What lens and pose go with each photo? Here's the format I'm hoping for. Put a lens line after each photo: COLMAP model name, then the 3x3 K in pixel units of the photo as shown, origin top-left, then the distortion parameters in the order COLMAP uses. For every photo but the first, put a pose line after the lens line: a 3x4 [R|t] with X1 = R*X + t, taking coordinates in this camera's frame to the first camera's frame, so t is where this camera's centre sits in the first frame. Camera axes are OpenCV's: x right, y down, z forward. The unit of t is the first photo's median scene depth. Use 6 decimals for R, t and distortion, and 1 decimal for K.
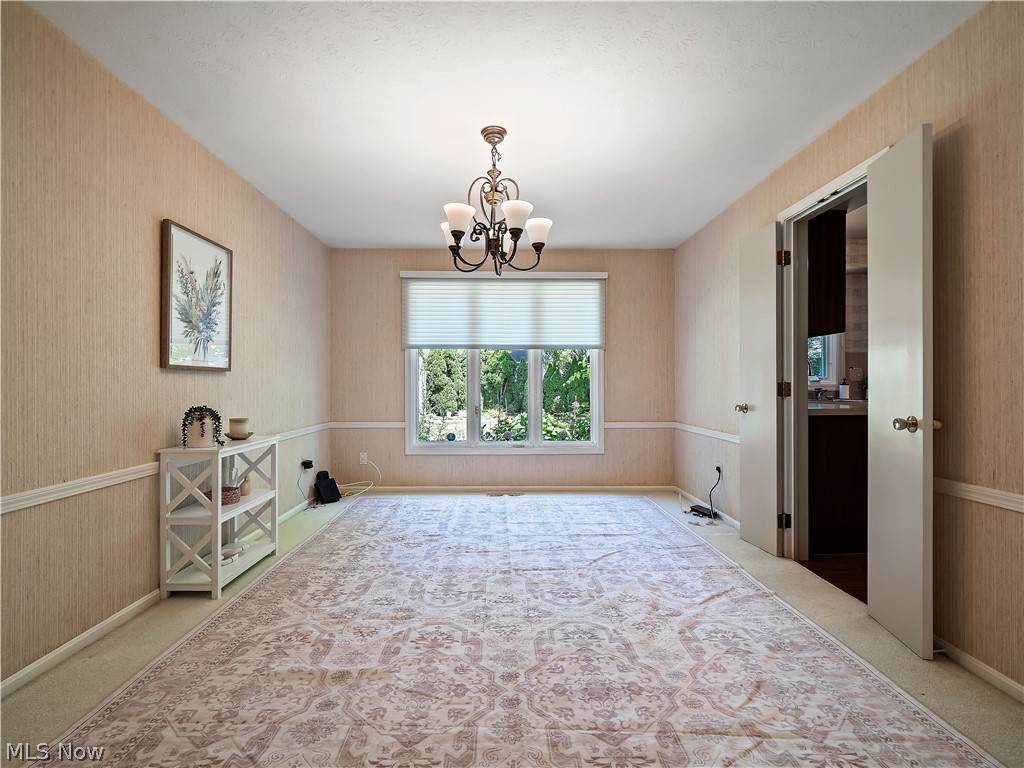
lens RADIAL K [[502.4, 0, 512.2], [0, 502.4, 386.4], [0, 0, 1]] dist [0.006323, -0.003428]
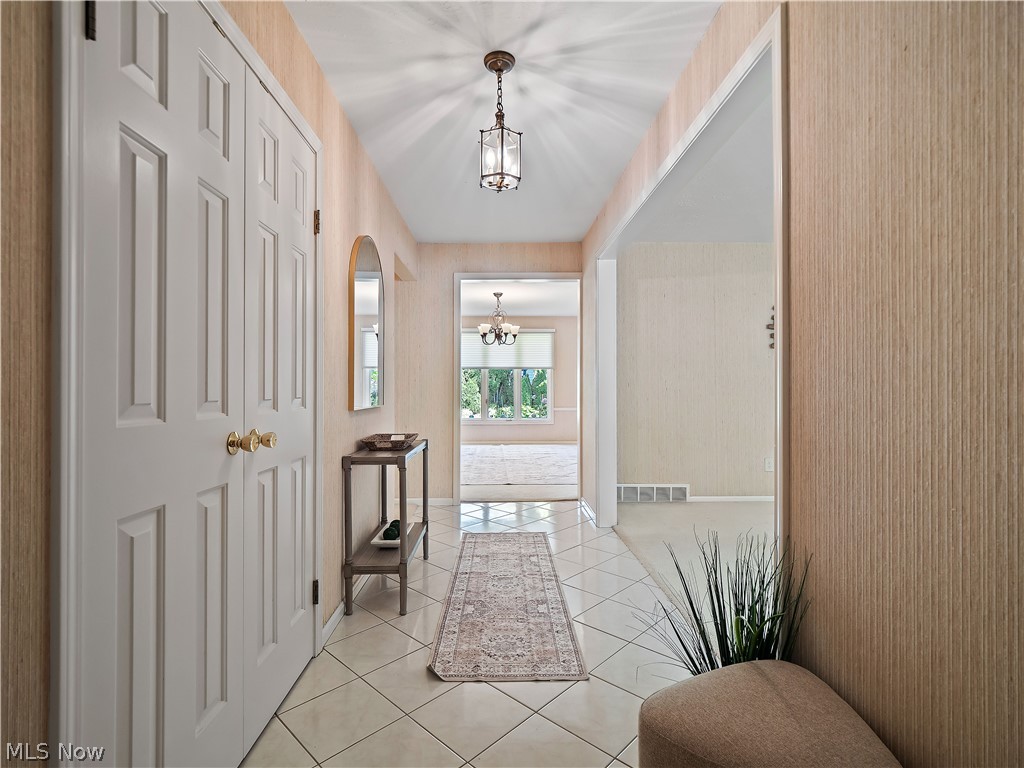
lens RADIAL K [[502.4, 0, 510.6], [0, 502.4, 388.9], [0, 0, 1]] dist [0.006323, -0.003428]
pose [[0.999970, -0.001215, 0.007595, 0.005238], [0.001222, 0.999999, -0.000933, 0.002876], [-0.007594, 0.000943, 0.999971, -0.879225]]
